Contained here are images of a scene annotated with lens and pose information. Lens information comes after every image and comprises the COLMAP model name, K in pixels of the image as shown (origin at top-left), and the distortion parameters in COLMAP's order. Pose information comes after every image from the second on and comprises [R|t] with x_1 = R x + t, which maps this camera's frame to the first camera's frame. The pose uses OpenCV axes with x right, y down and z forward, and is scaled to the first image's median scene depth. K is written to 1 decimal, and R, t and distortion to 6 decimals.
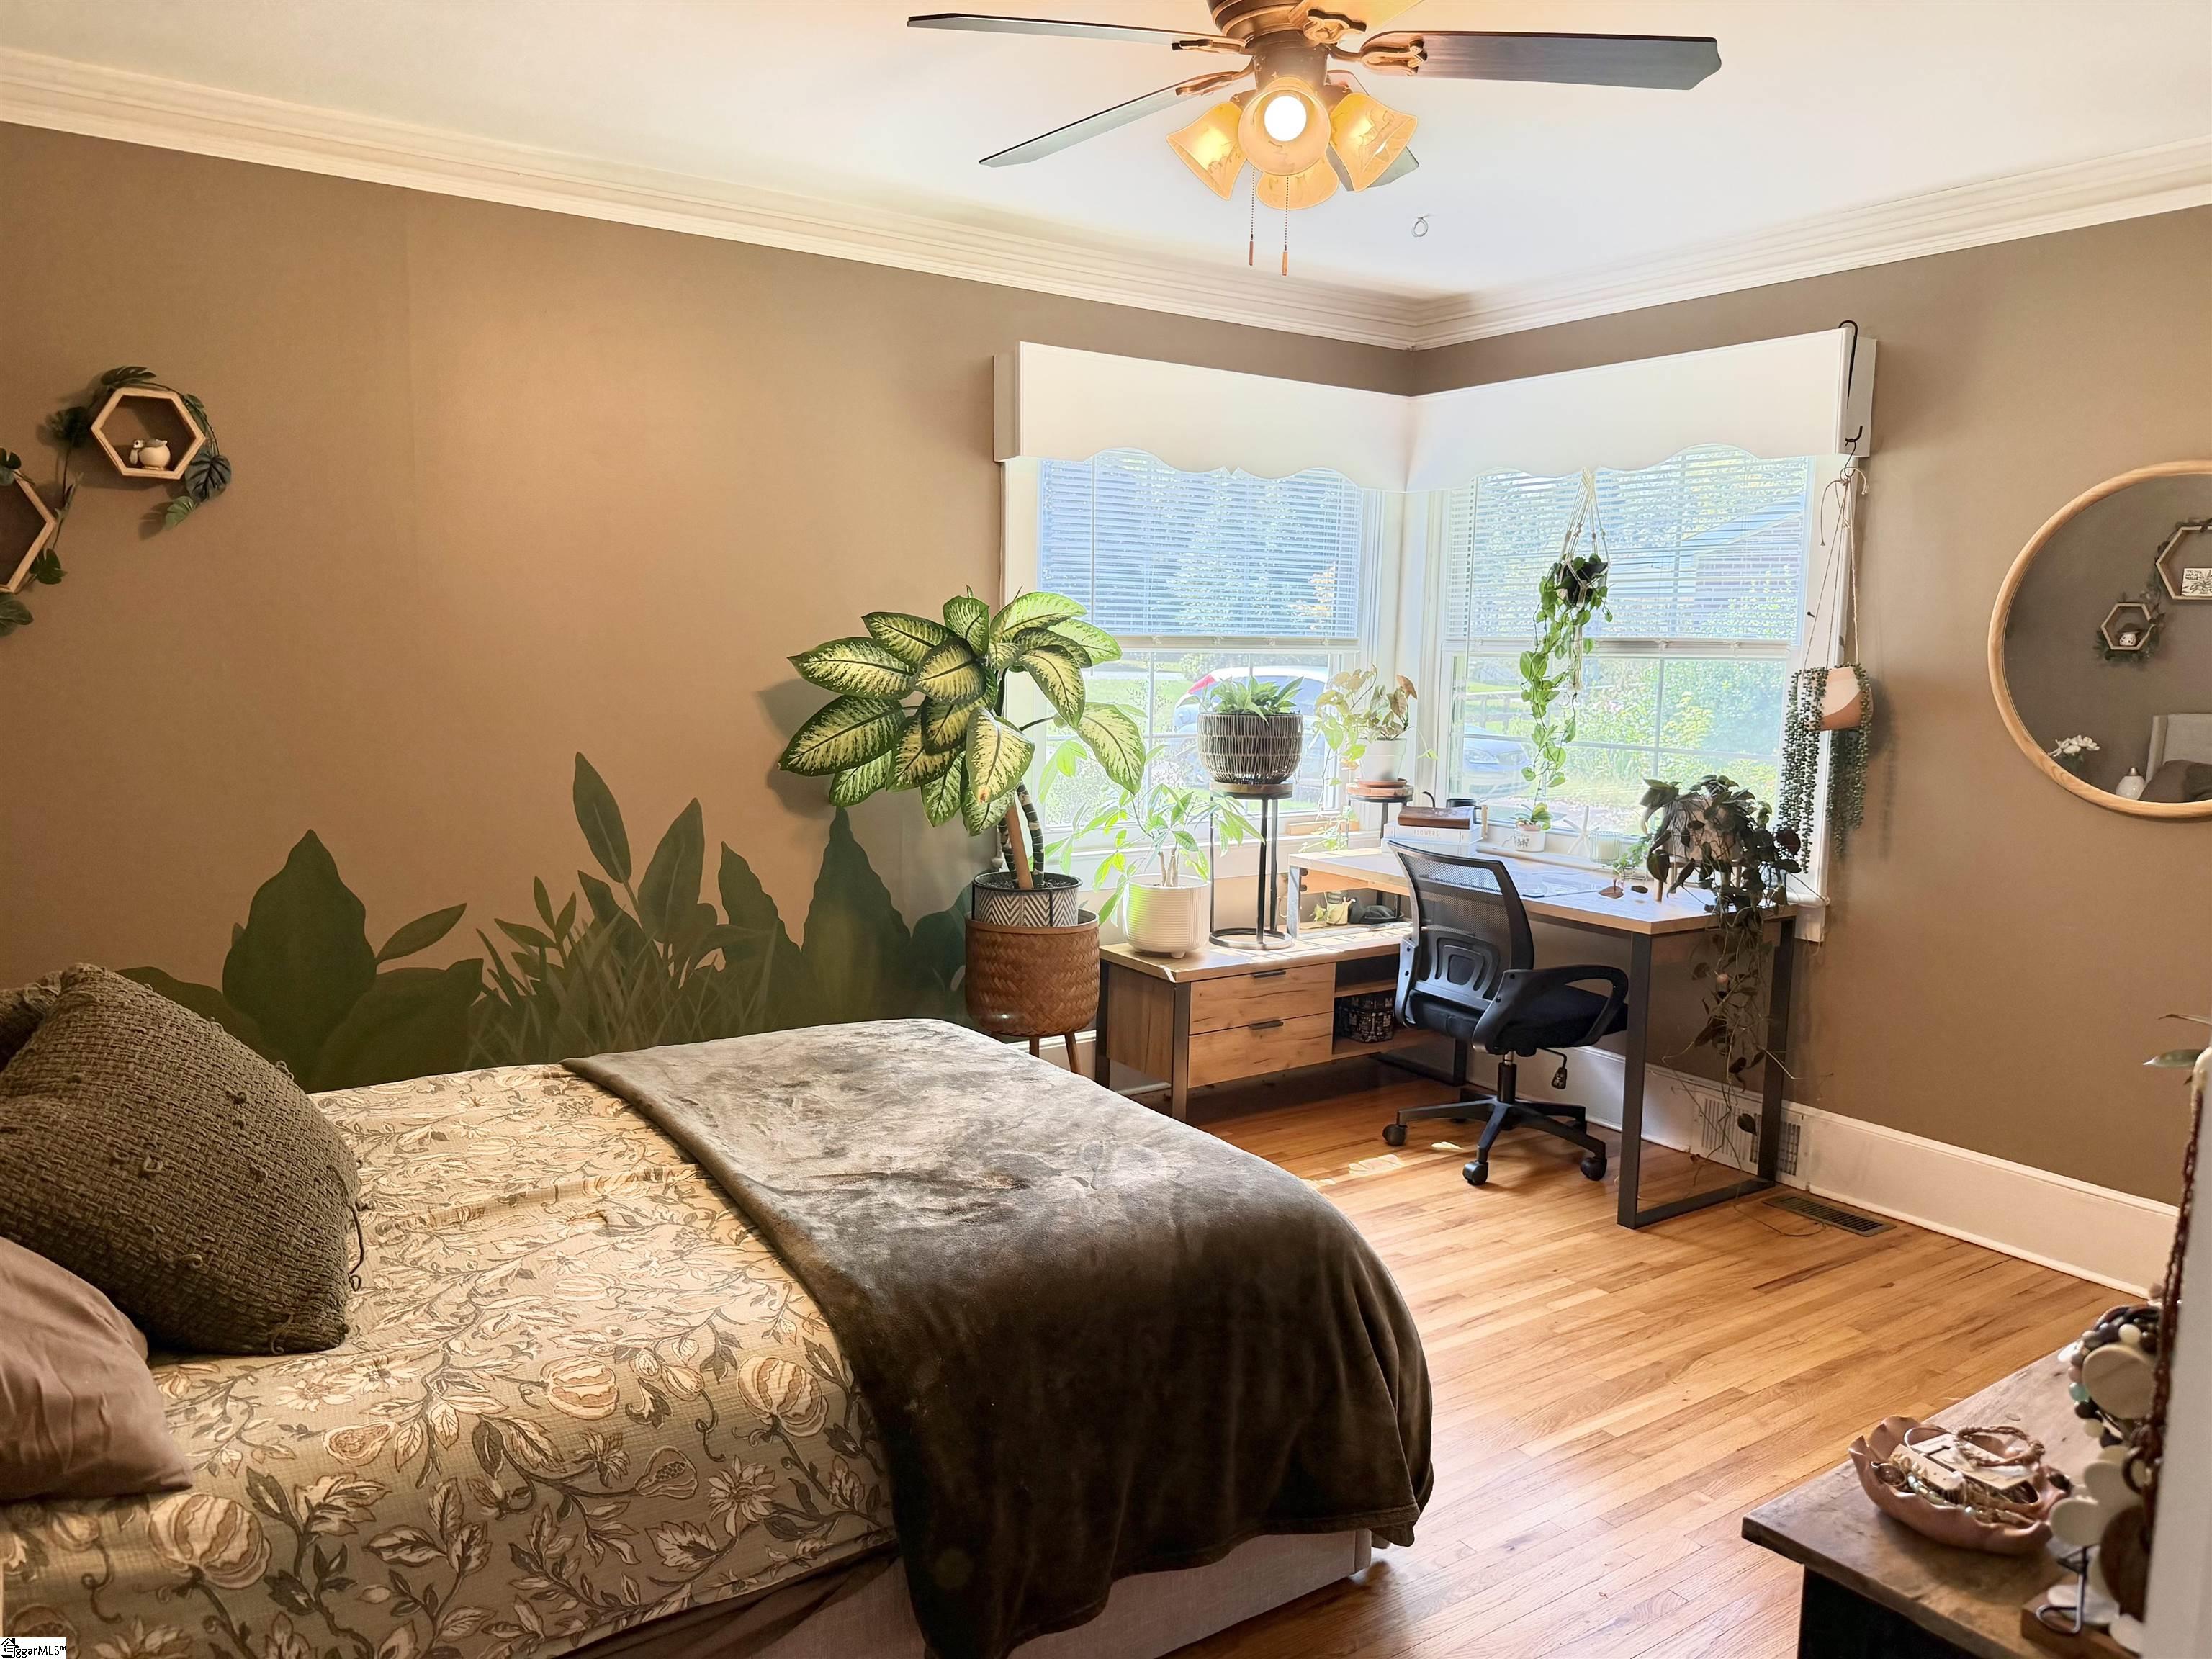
lens RADIAL K [[1554.7, 0, 1115.1], [0, 1554.7, 842.3], [0, 0, 1]] dist [0.024844, -0.051763]
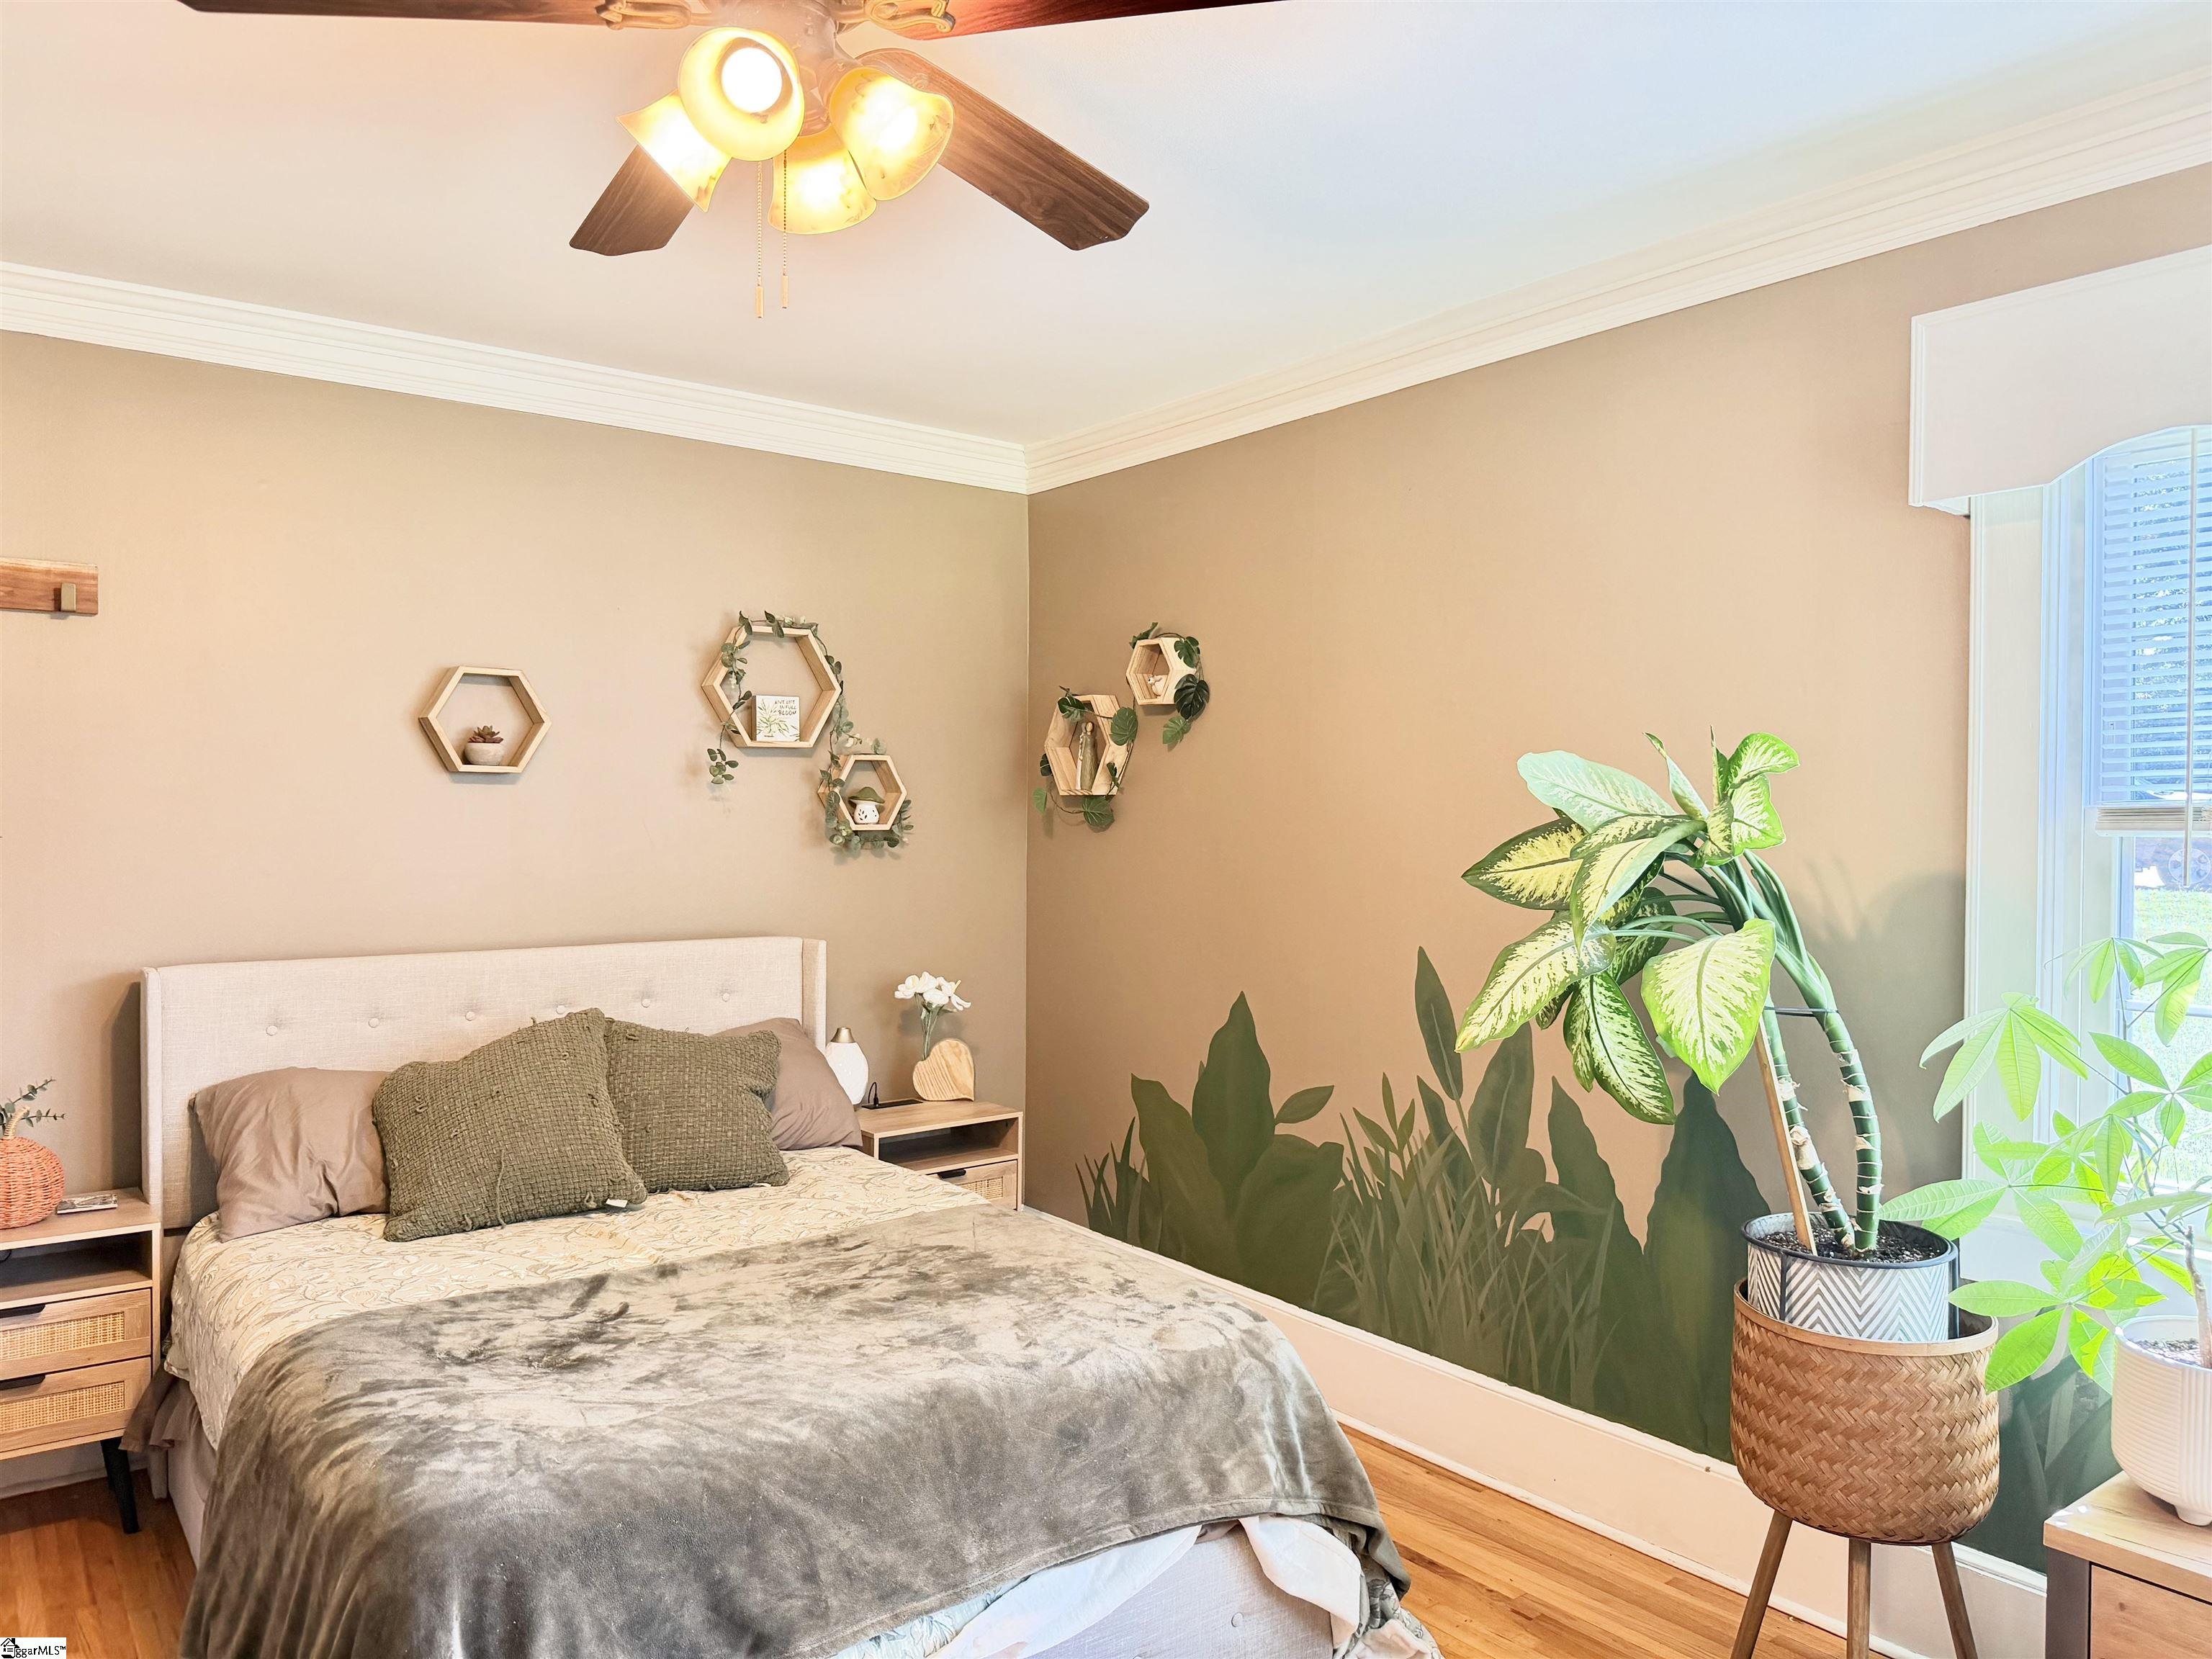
lens RADIAL K [[1554.7, 0, 1115.1], [0, 1554.7, 842.3], [0, 0, 1]] dist [0.024844, -0.051763]
pose [[0.066612, 0.004900, -0.997767, 0.545673], [-0.145870, 0.989292, -0.004880, -0.085916], [0.987059, 0.145869, 0.066613, 0.745392]]
